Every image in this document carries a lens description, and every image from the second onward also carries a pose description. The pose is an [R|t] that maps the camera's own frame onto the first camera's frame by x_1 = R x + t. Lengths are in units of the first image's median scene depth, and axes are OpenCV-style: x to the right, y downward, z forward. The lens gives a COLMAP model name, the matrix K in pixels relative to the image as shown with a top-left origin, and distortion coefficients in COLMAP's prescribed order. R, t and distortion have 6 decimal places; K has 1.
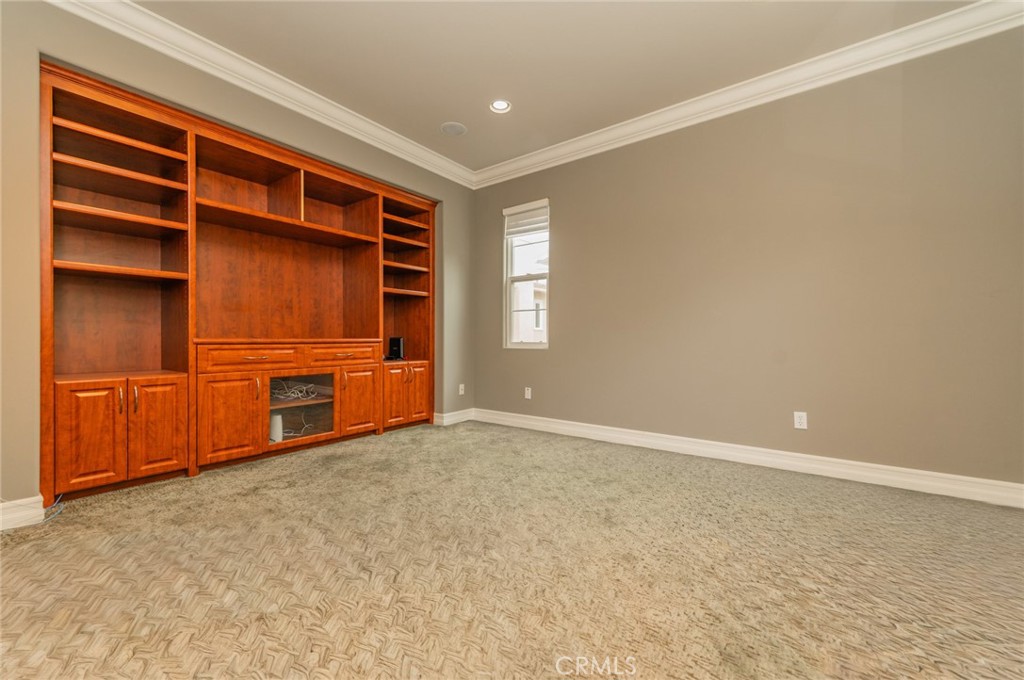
lens RADIAL K [[410.1, 0, 523.6], [0, 410.1, 338.9], [0, 0, 1]] dist [0.016910, -0.000477]
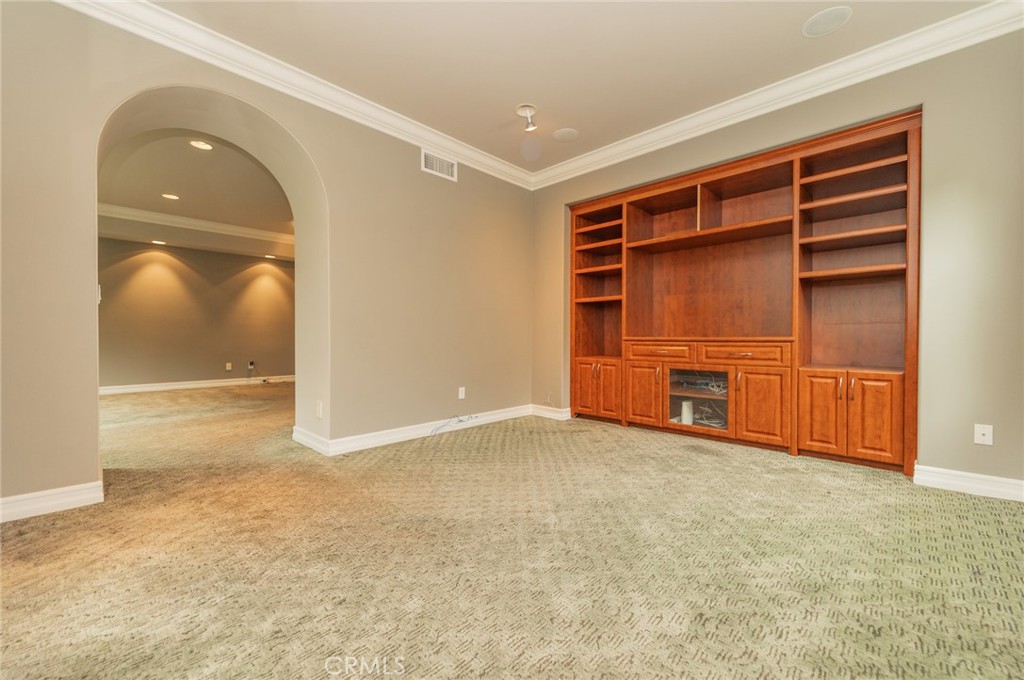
lens RADIAL K [[410.1, 0, 523.6], [0, 410.1, 338.9], [0, 0, 1]] dist [0.016910, -0.000477]
pose [[-0.131250, 0.009073, -0.991308, 0.577203], [0.004529, 0.999953, 0.008552, -0.007292], [0.991339, -0.003367, -0.131285, 0.630261]]
